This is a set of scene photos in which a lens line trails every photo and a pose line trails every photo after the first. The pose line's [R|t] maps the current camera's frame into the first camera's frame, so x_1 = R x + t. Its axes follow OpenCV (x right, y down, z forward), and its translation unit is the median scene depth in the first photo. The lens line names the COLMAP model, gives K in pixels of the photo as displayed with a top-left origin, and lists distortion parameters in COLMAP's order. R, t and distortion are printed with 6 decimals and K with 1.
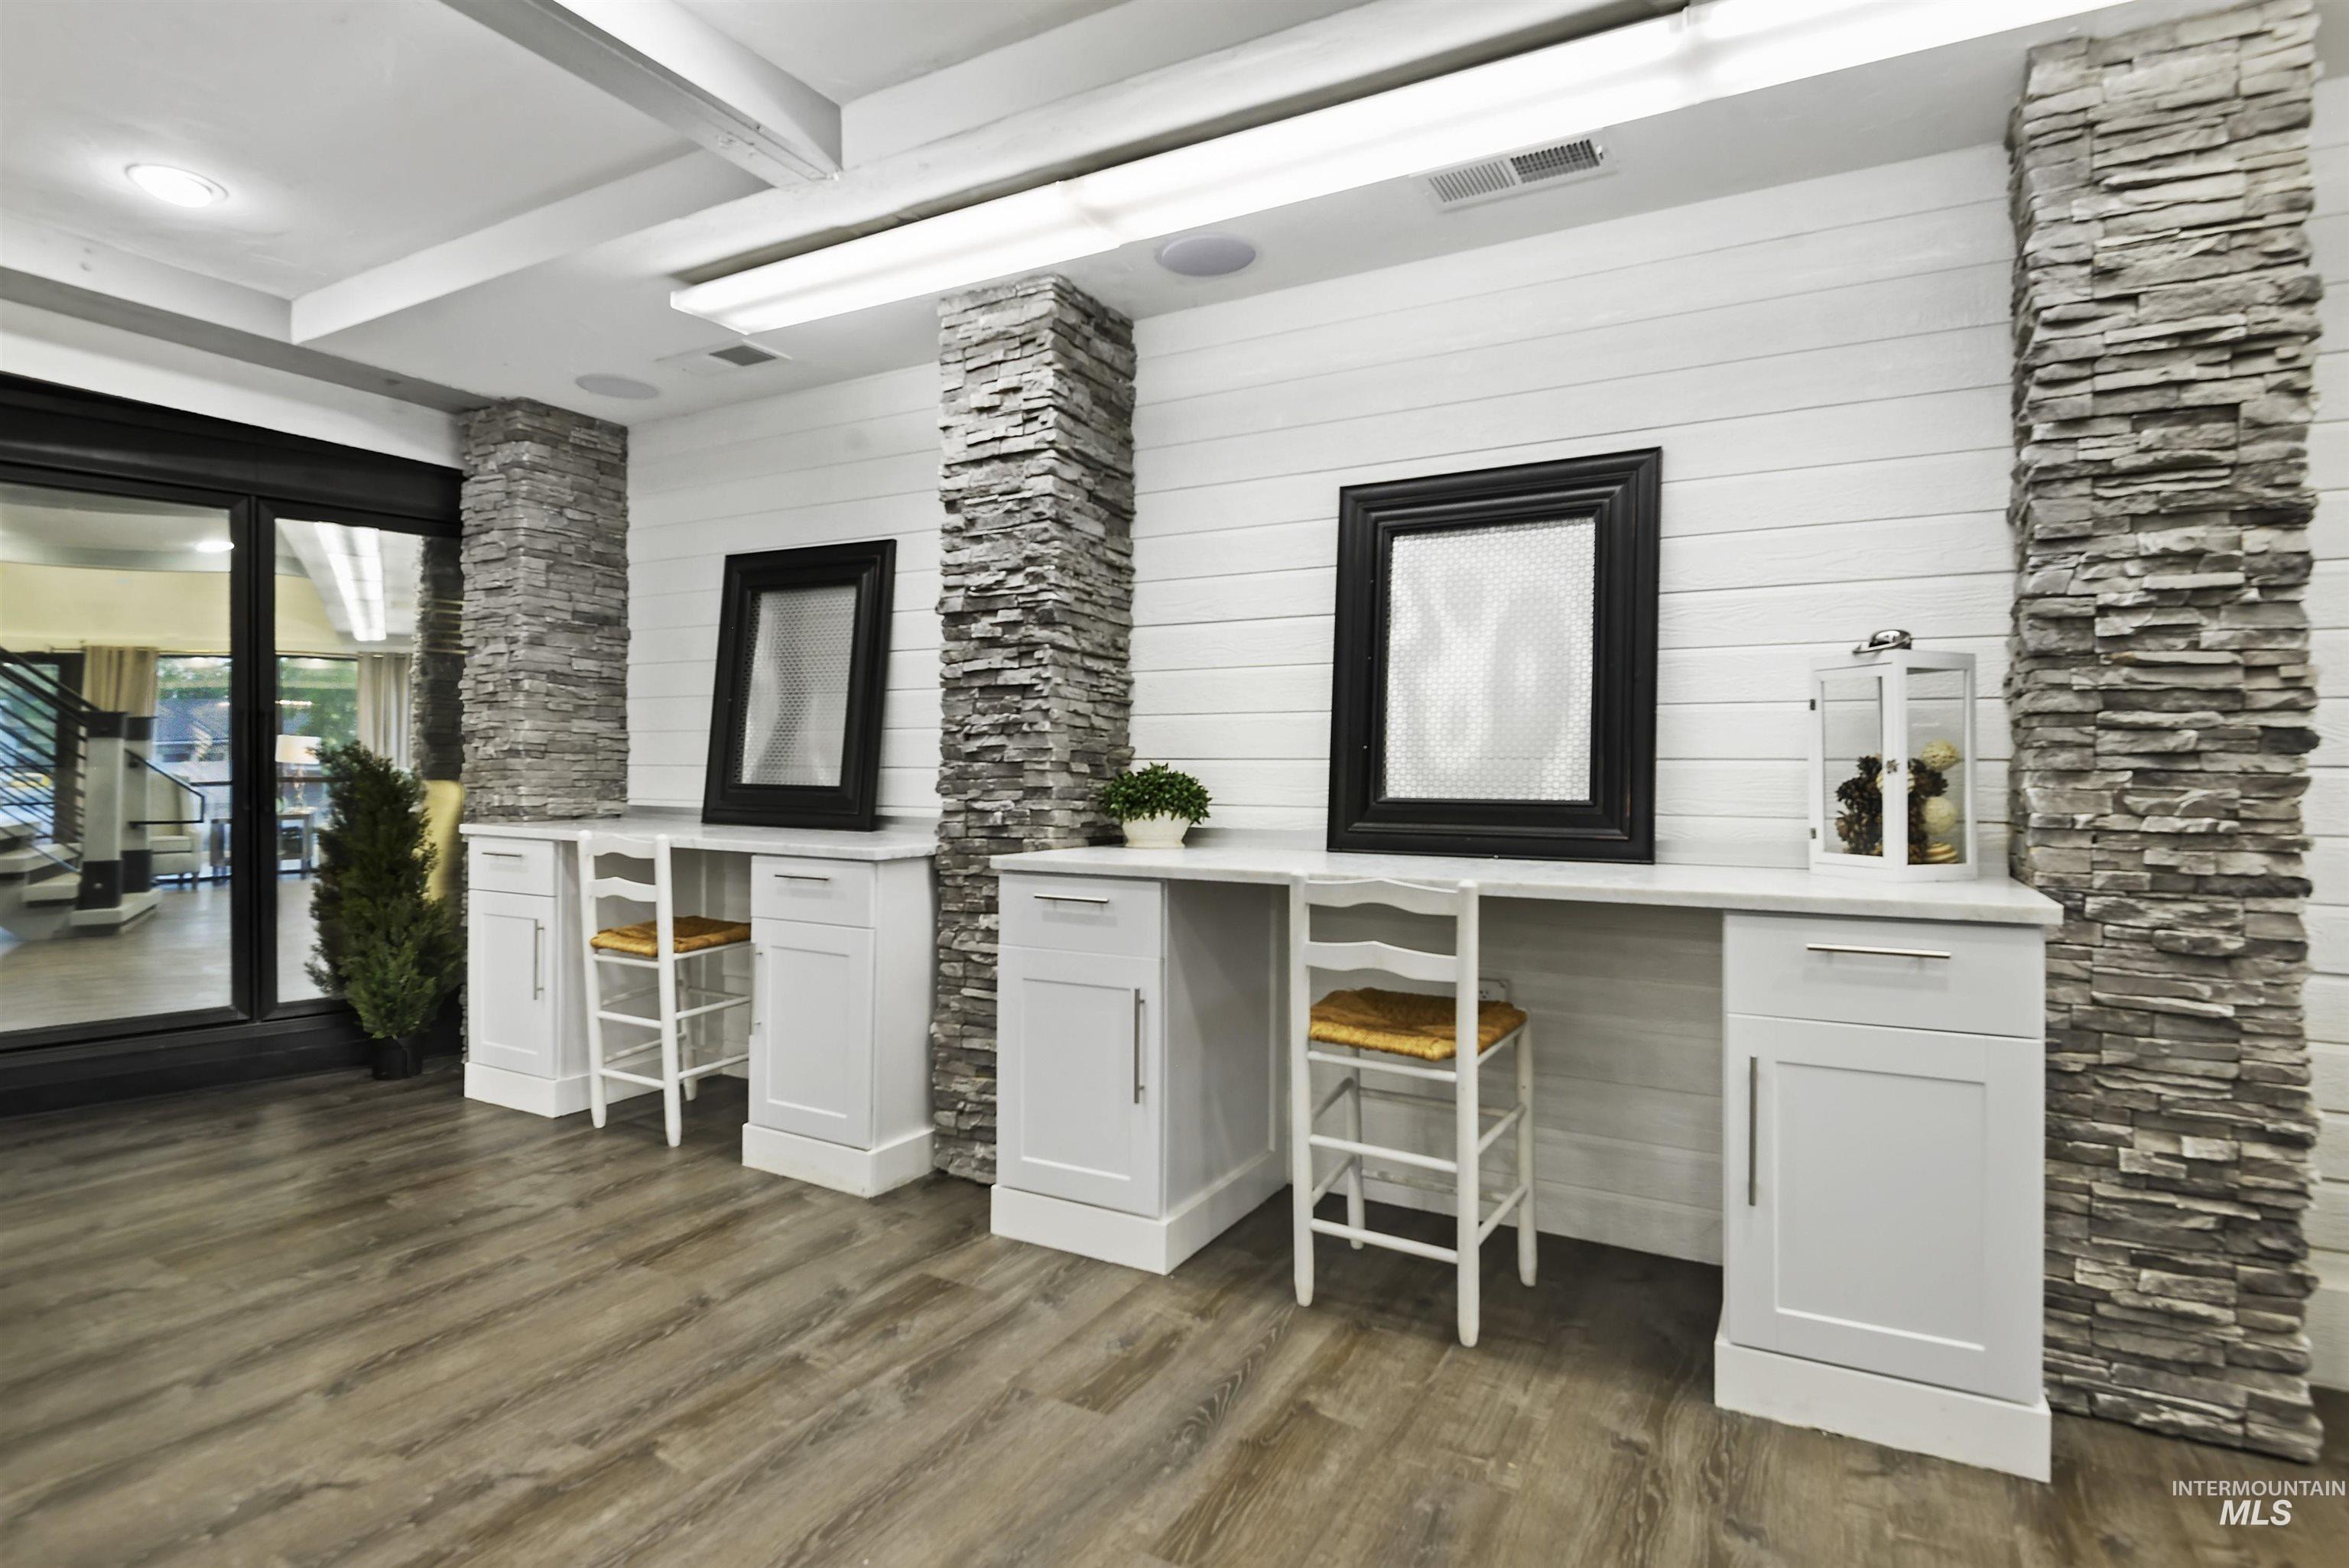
lens RADIAL K [[1183.1, 0, 1176.4], [0, 1183.1, 782.3], [0, 0, 1]] dist [0.001903, -0.002054]
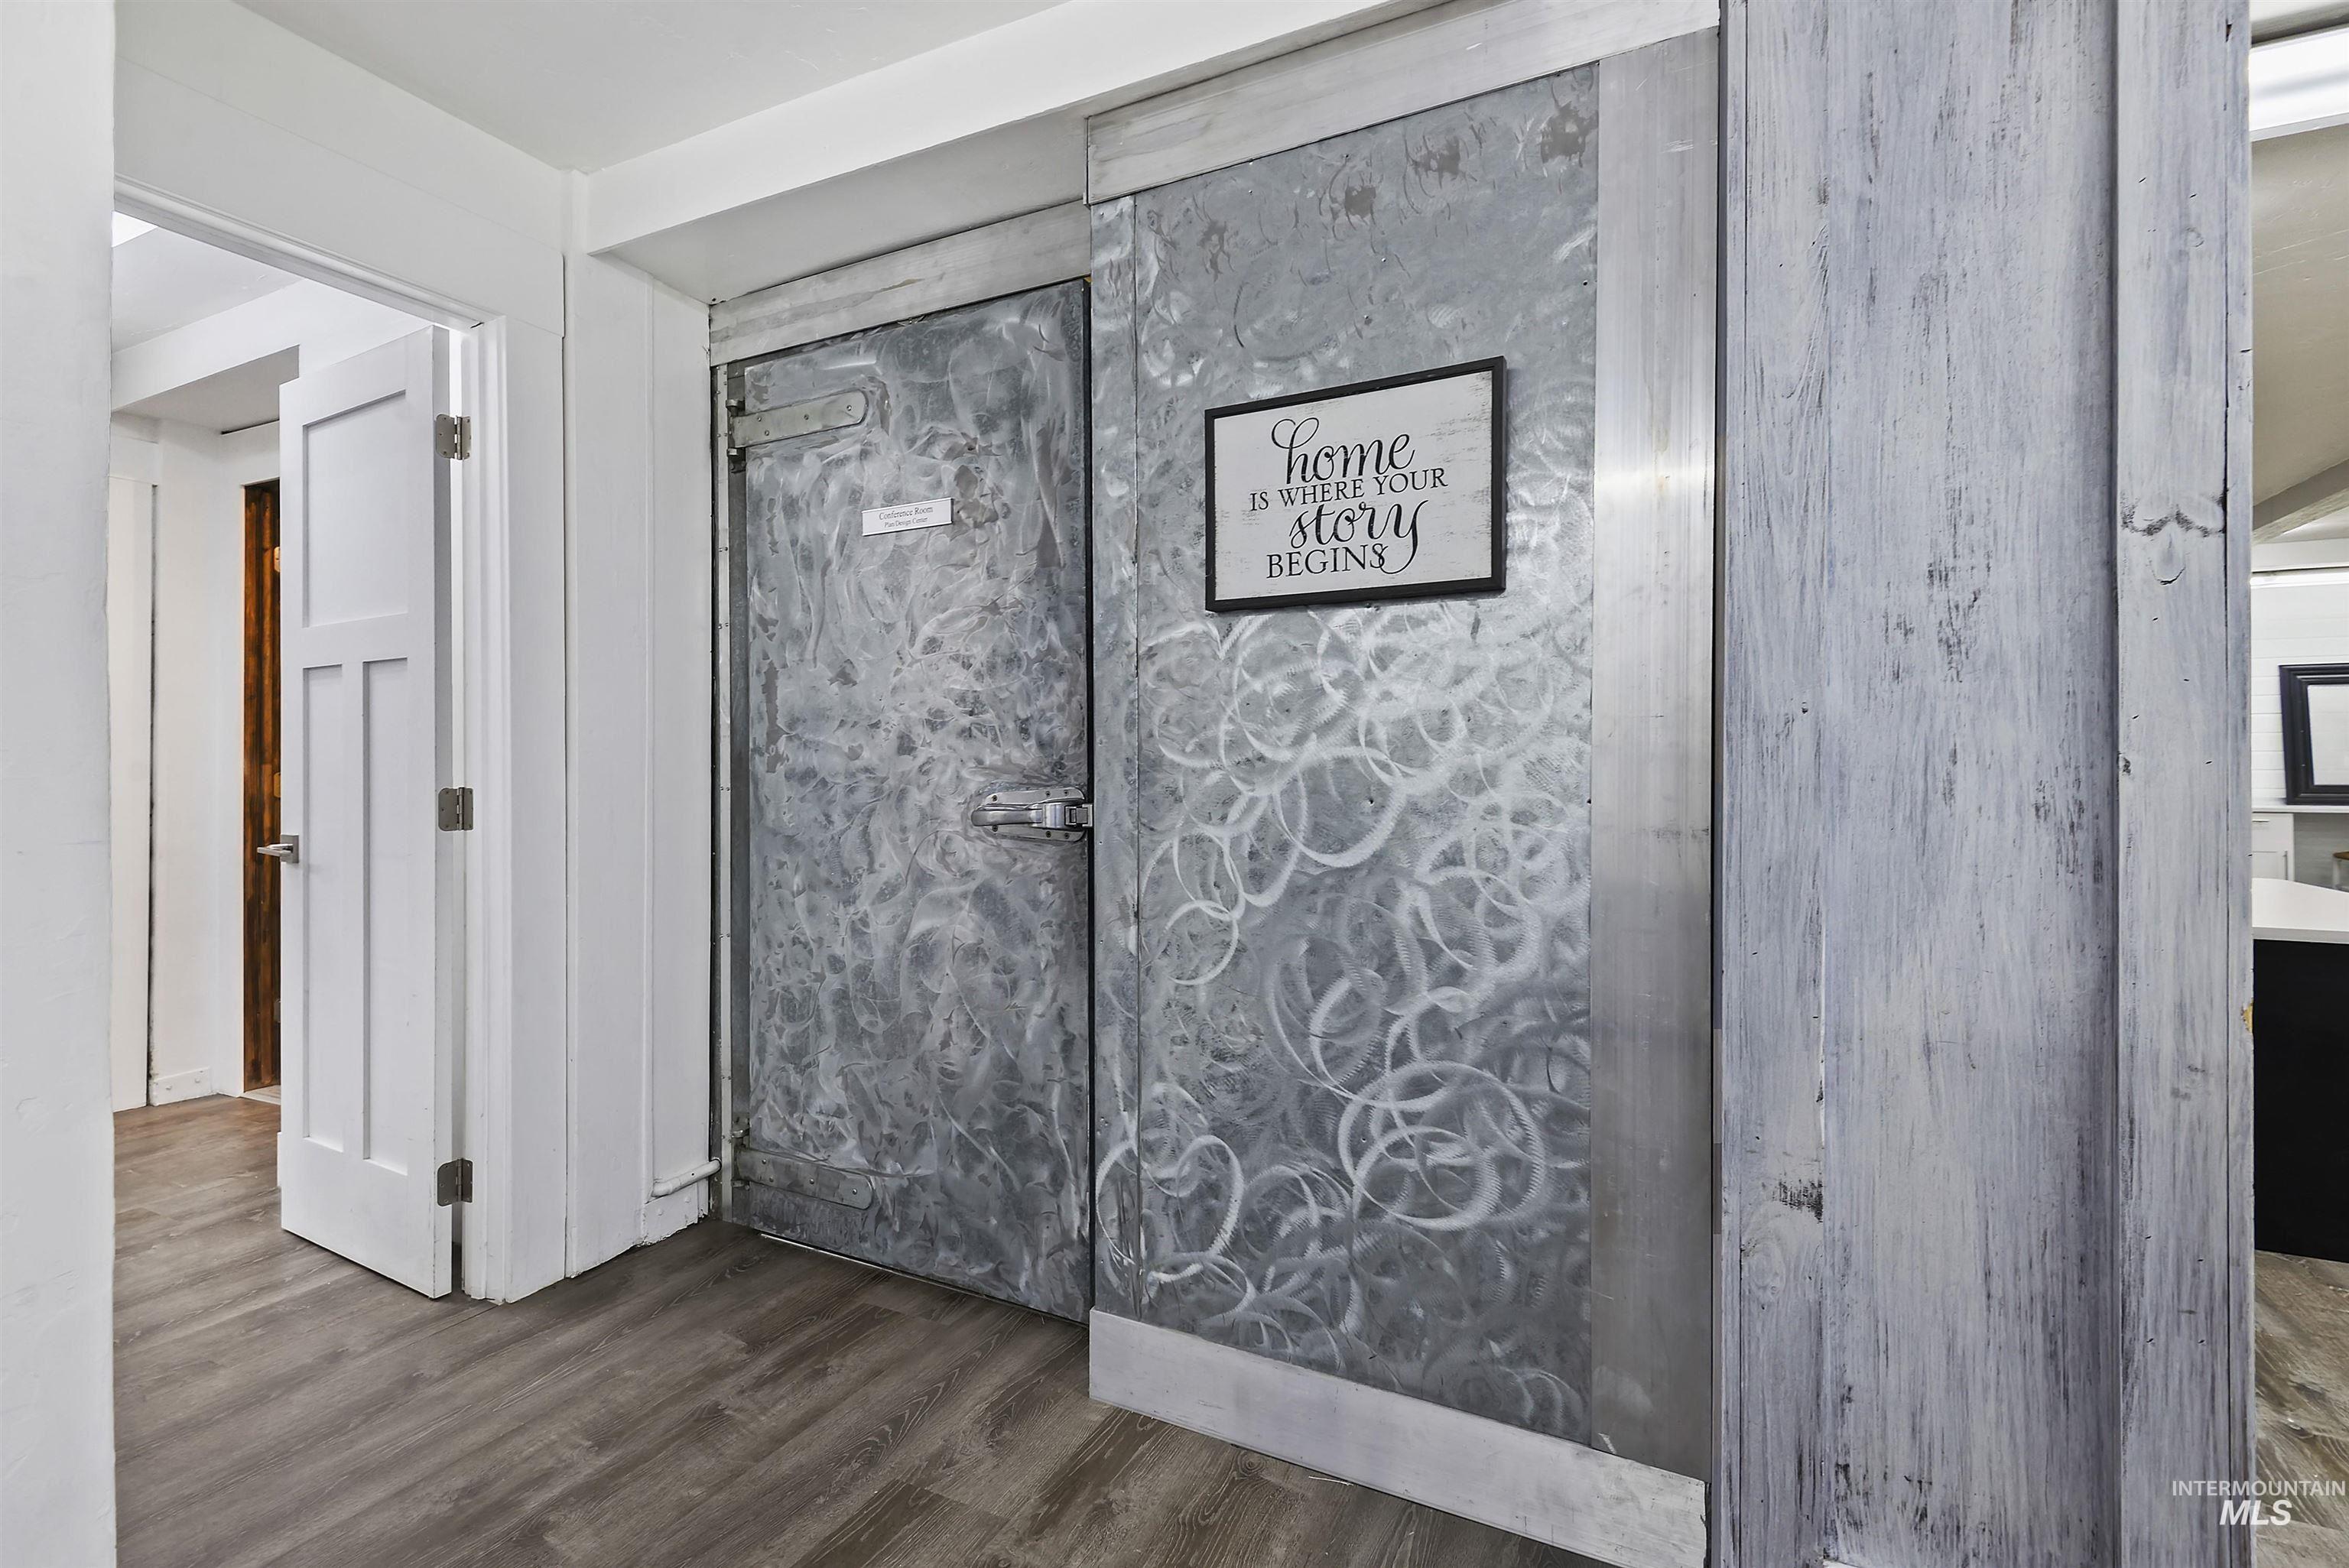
lens RADIAL K [[1097.1, 0, 1157.0], [0, 1097.1, 776.1], [0, 0, 1]] dist [0.020047, -0.010881]
pose [[0.998298, -0.011029, 0.057263, -2.518103], [0.011285, 0.999928, -0.004153, -0.022761], [-0.057214, 0.004792, 0.998350, -1.323501]]
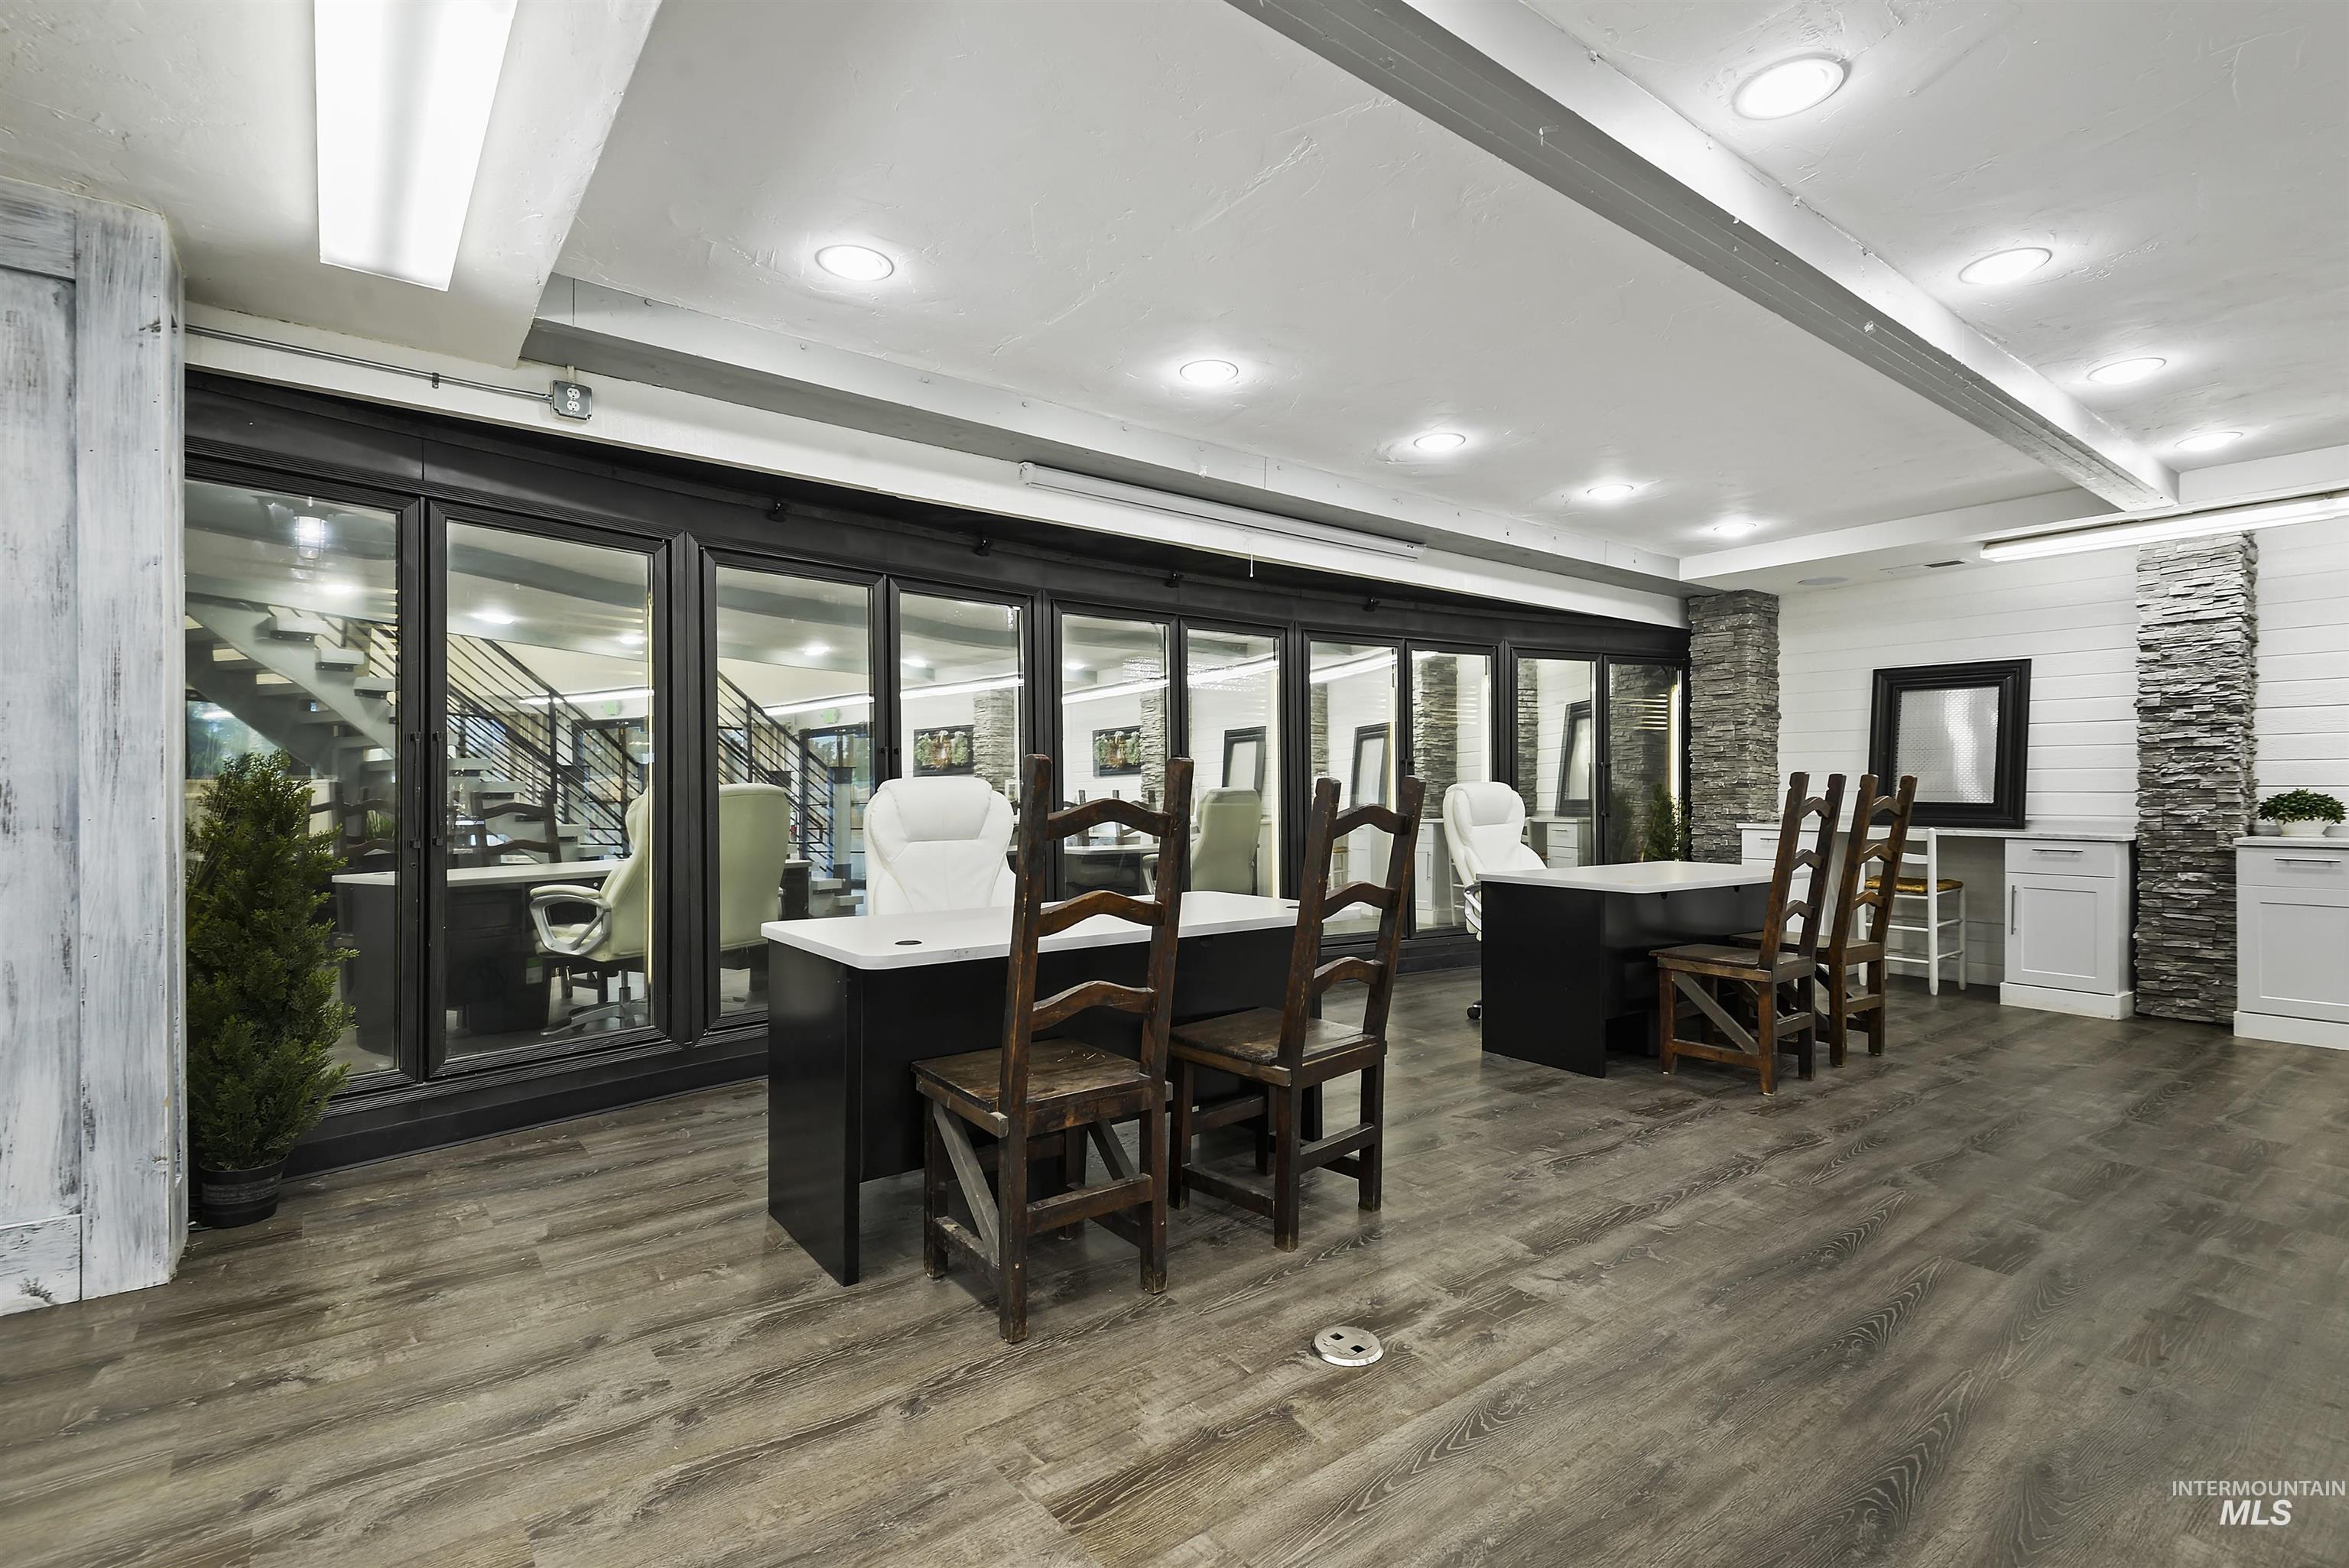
lens RADIAL K [[1097.1, 0, 1138.1], [0, 1097.1, 791.6], [0, 0, 1]] dist [0.020047, -0.010881]
pose [[0.919272, -0.006167, -0.393575, -0.989871], [0.002475, 0.999948, -0.009889, 0.000380], [0.393616, 0.008117, 0.919239, -1.225696]]
